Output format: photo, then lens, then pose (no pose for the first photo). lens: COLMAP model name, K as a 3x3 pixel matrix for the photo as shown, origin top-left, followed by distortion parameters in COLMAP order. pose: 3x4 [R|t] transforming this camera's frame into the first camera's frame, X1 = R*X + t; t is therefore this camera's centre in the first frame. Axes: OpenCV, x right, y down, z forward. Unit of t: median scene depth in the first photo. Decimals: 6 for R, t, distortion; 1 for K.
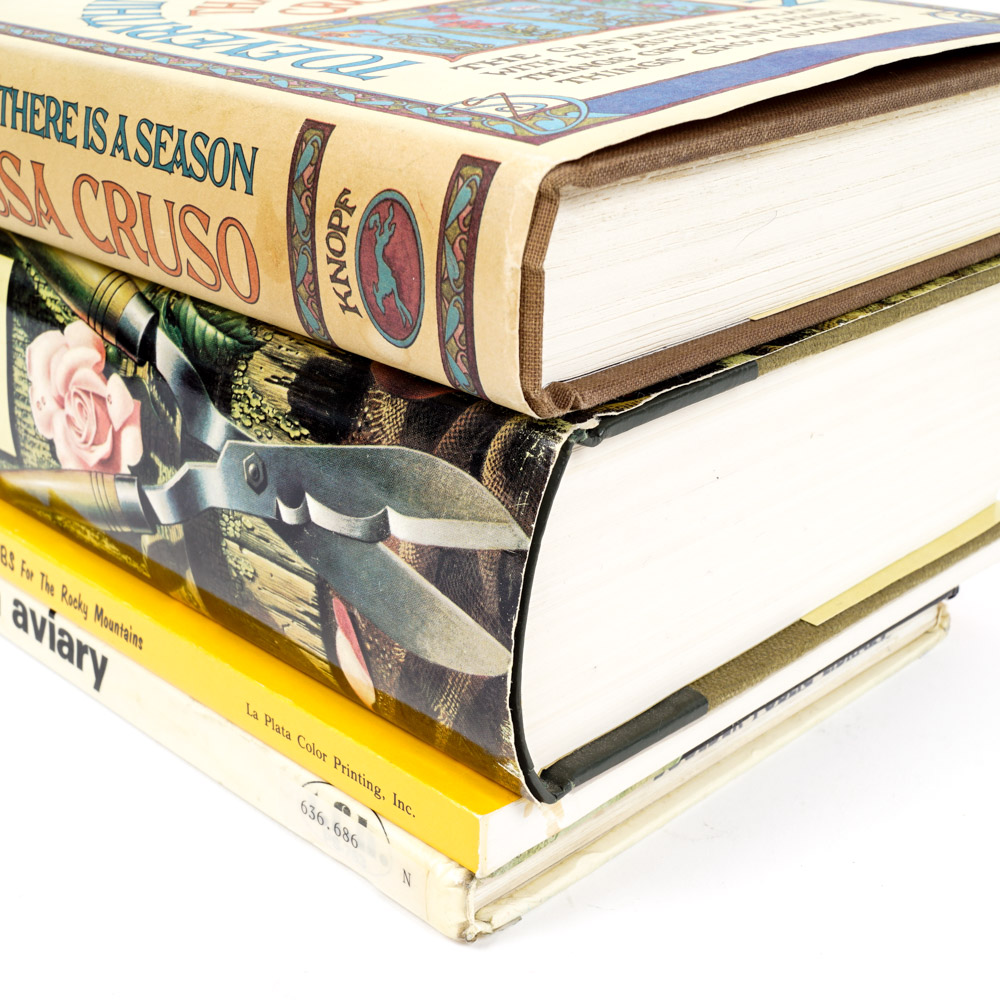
lens RADIAL K [[1632.6, 0, 435.3], [0, 1632.6, 500.5], [0, 0, 1]] dist [-0.065299, 0.054412]
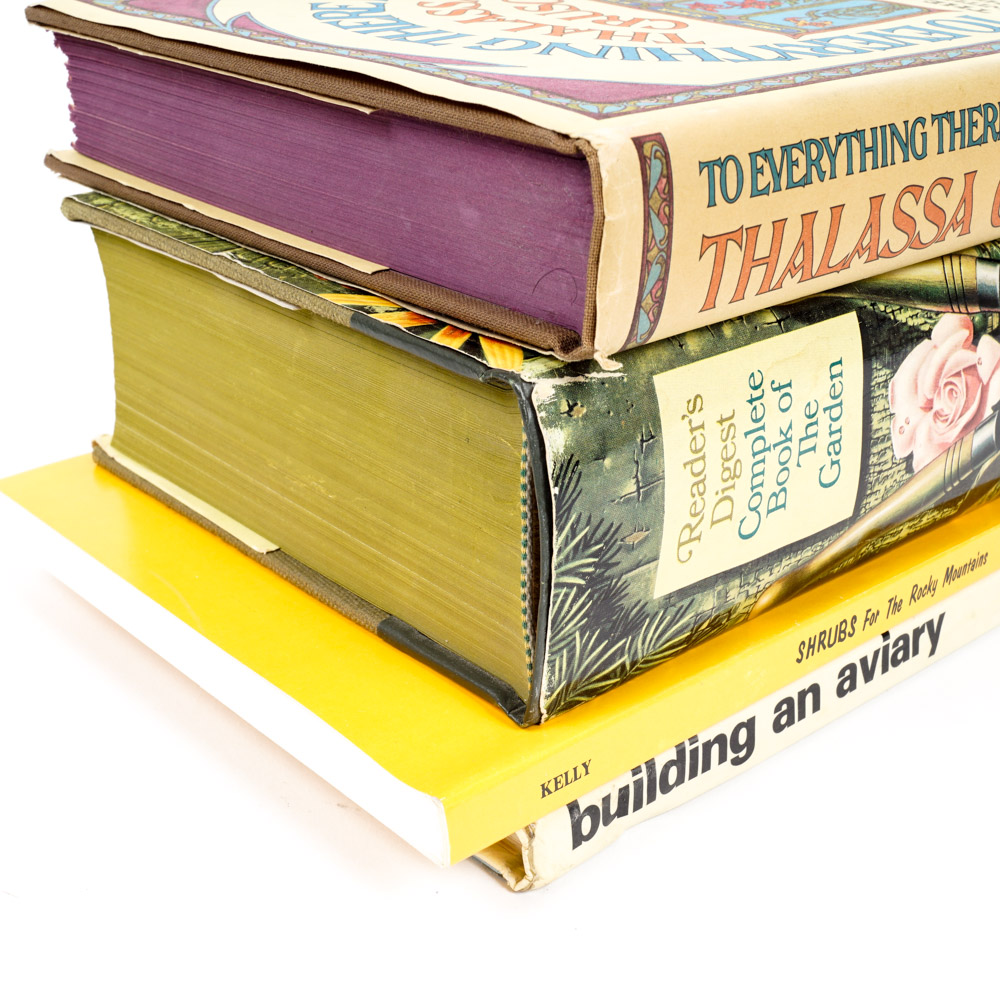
lens RADIAL K [[1606.7, 0, 485.1], [0, 1606.7, 500.1], [0, 0, 1]] dist [-0.053407, 0.103091]
pose [[0.022956, -0.409490, 0.912026, -1.360554], [0.396121, 0.841326, 0.367776, -0.567310], [-0.917911, 0.352830, 0.181521, 1.252278]]
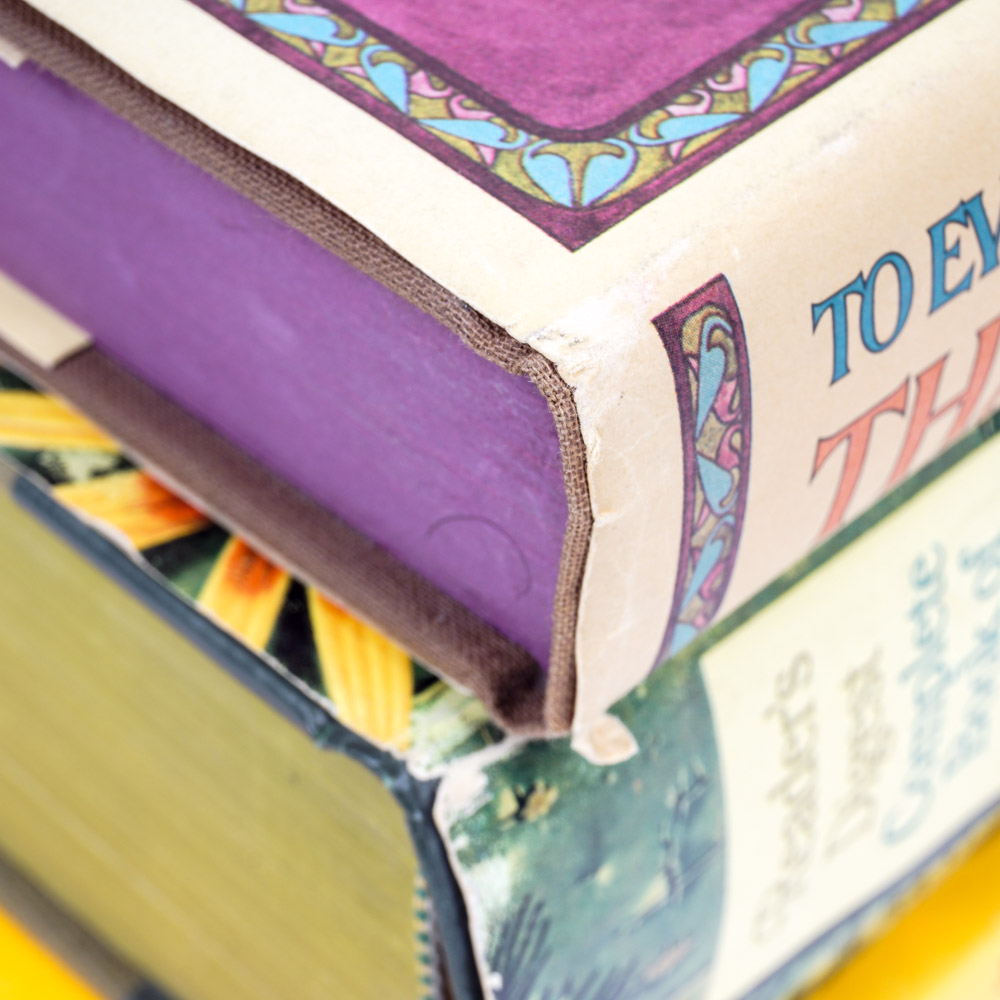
lens RADIAL K [[3096.1, 0, 500.0], [0, 3096.1, 500.0], [0, 0, 1]] dist [0.115766, 0.004189]
pose [[-0.041481, -0.671379, 0.739952, -1.030038], [0.398627, 0.667973, 0.628417, -0.810224], [-0.916175, 0.321032, 0.239922, 1.143986]]
